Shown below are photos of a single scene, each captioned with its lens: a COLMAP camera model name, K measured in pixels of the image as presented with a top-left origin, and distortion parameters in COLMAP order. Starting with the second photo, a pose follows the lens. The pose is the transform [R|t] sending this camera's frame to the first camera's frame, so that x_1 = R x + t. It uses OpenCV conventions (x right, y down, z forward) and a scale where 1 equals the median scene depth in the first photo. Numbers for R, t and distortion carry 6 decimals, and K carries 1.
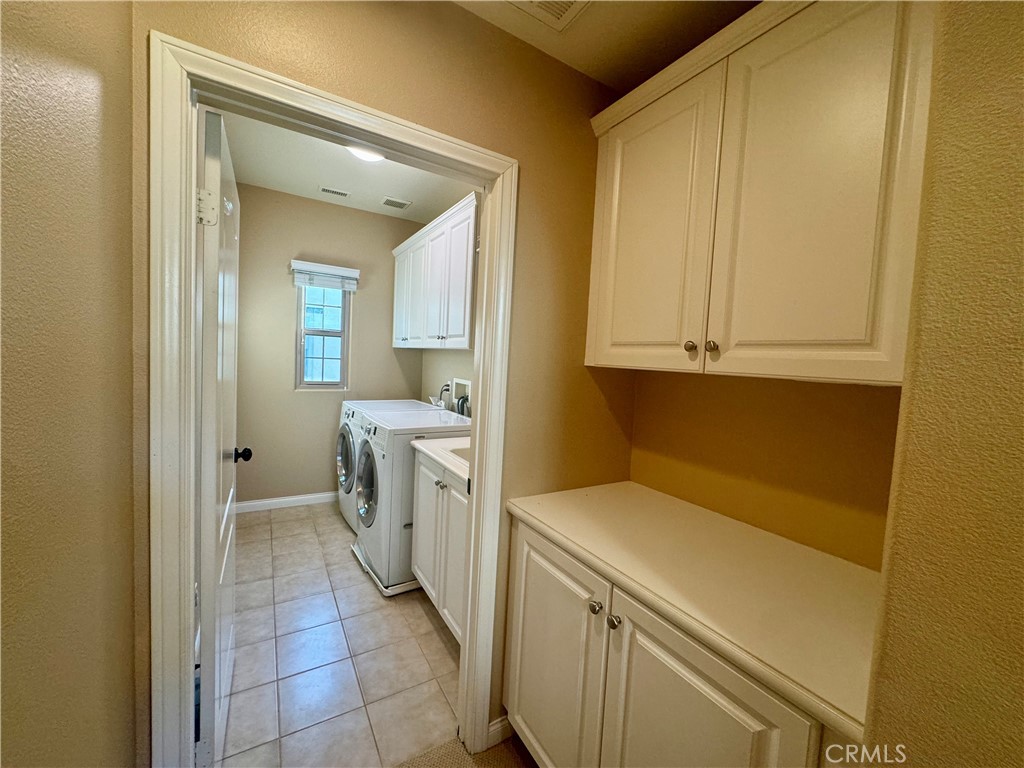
lens RADIAL K [[406.0, 0, 510.7], [0, 406.0, 382.5], [0, 0, 1]] dist [-0.002938, 0.001115]
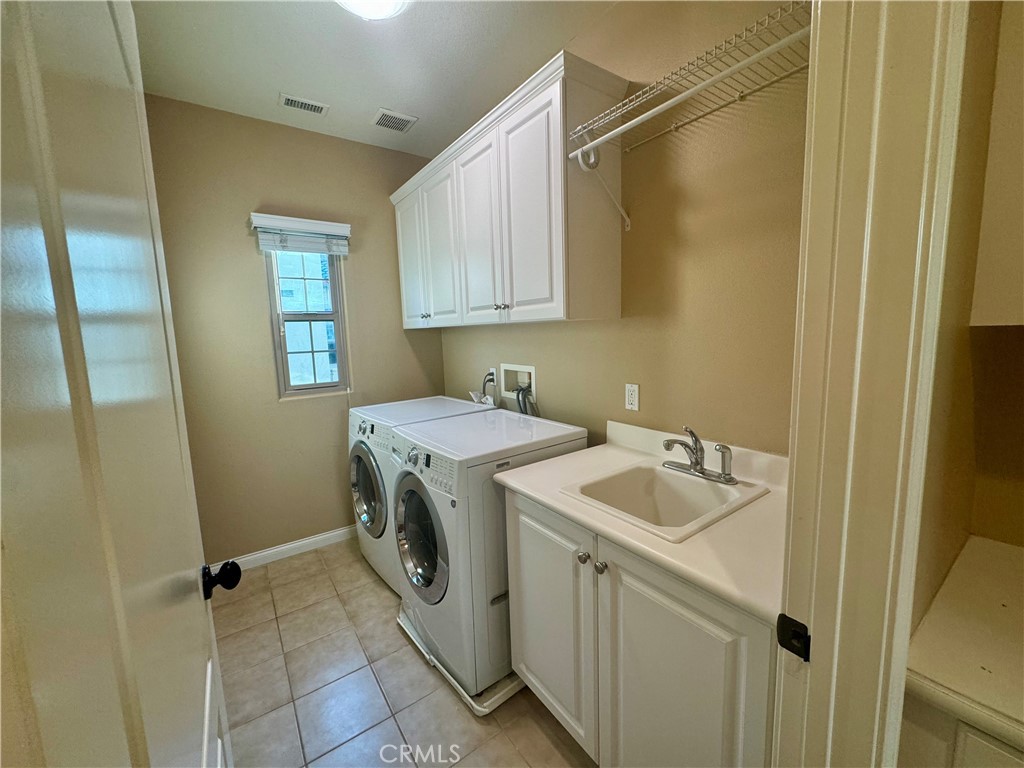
lens RADIAL K [[406.0, 0, 510.9], [0, 406.0, 383.0], [0, 0, 1]] dist [-0.002938, 0.001115]
pose [[0.993988, -0.090995, 0.060891, -0.177958], [0.086679, 0.993766, 0.070118, -0.027165], [-0.066892, -0.064418, 0.995679, 0.278764]]
